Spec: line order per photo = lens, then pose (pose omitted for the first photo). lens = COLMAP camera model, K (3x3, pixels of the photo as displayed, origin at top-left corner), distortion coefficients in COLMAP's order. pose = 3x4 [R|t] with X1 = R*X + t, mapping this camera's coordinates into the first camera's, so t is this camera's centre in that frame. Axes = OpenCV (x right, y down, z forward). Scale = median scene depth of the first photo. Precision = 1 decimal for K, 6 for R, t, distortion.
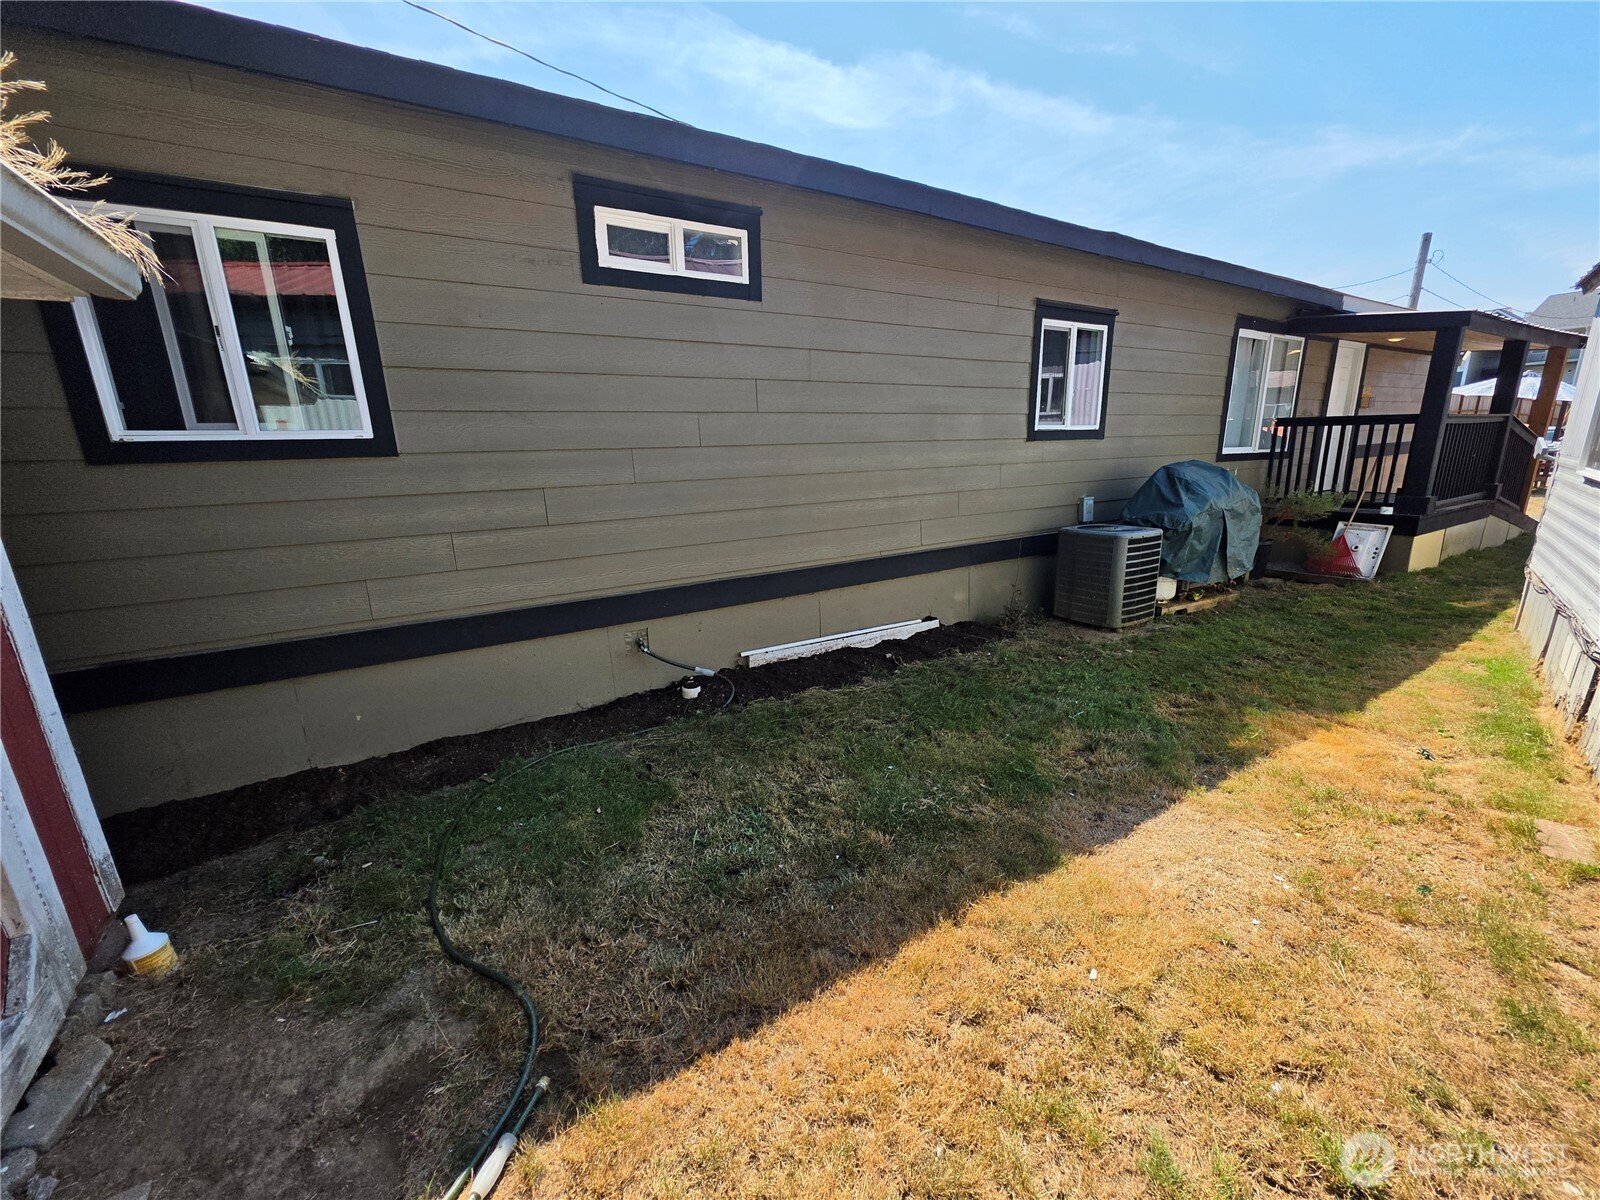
lens RADIAL K [[638.5, 0, 807.5], [0, 638.5, 605.1], [0, 0, 1]] dist [-0.001611, 0.000567]
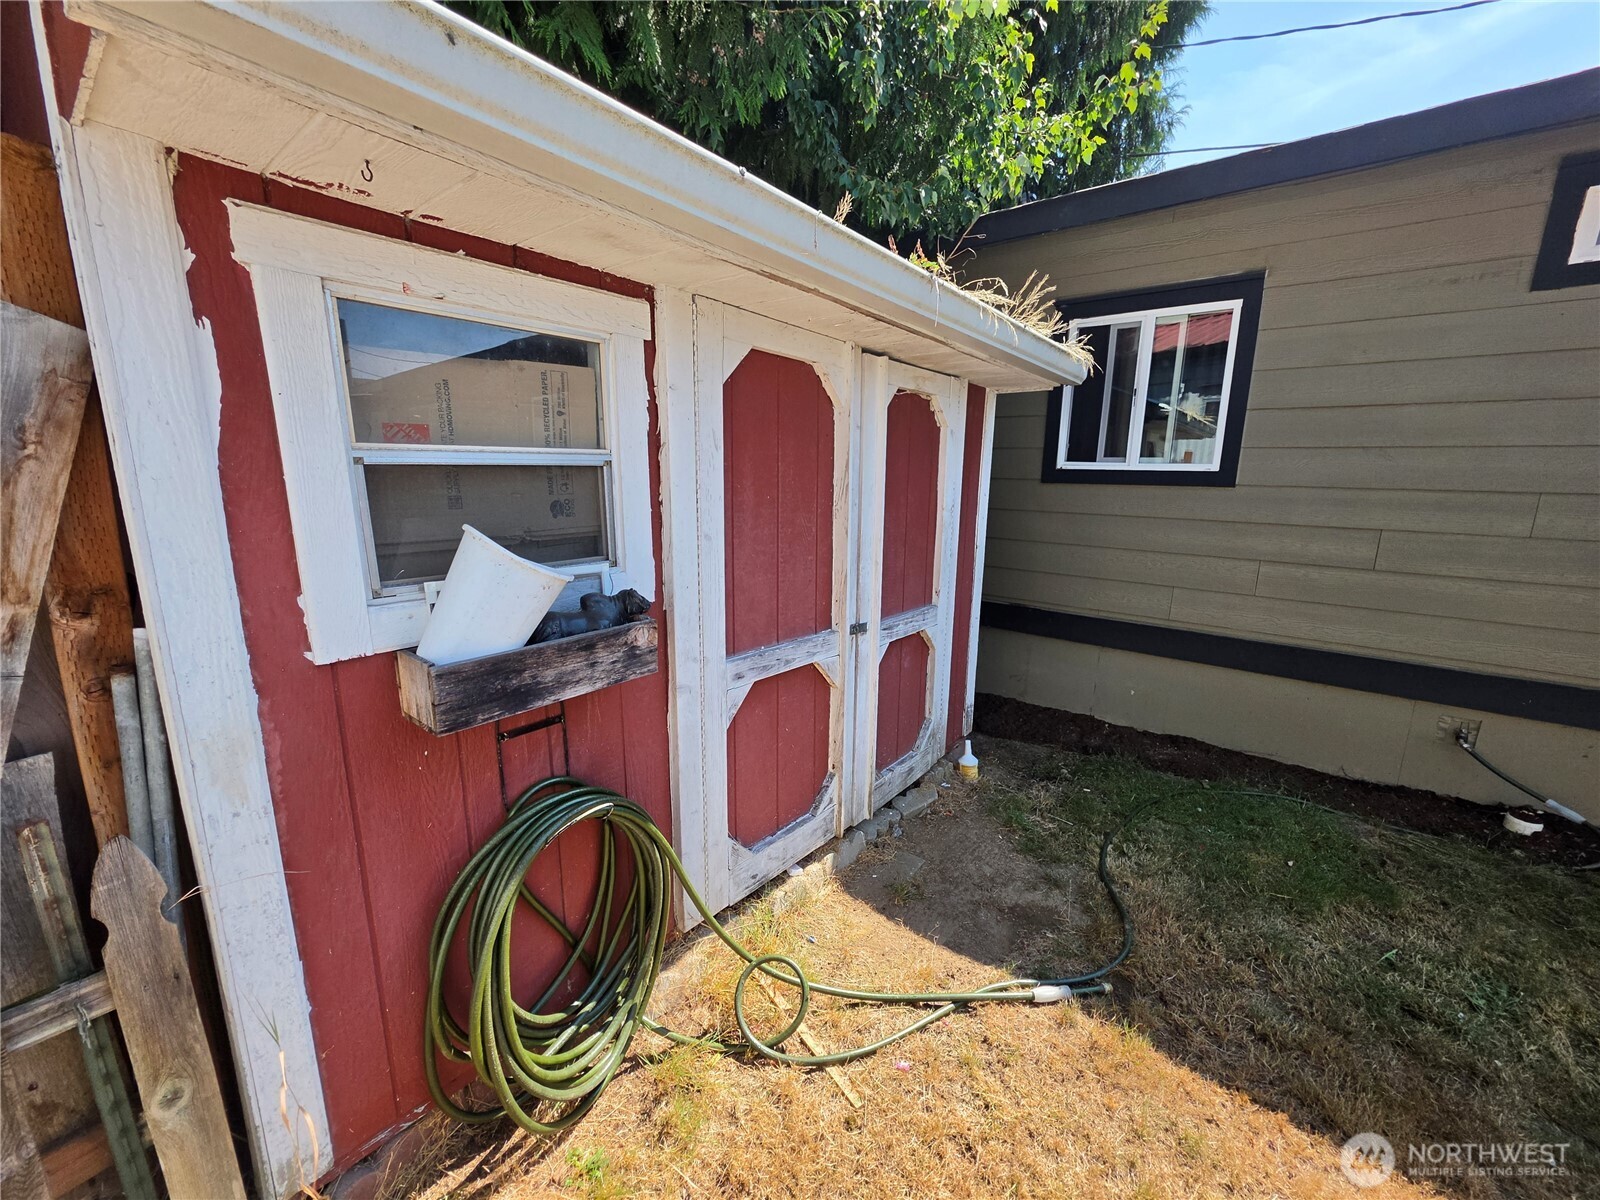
lens RADIAL K [[638.5, 0, 807.5], [0, 638.5, 605.1], [0, 0, 1]] dist [-0.001611, 0.000567]
pose [[0.335850, 0.222953, -0.915149, 0.217470], [-0.255909, 0.956634, 0.139145, 0.003627], [0.906485, 0.187463, 0.378341, -0.089390]]
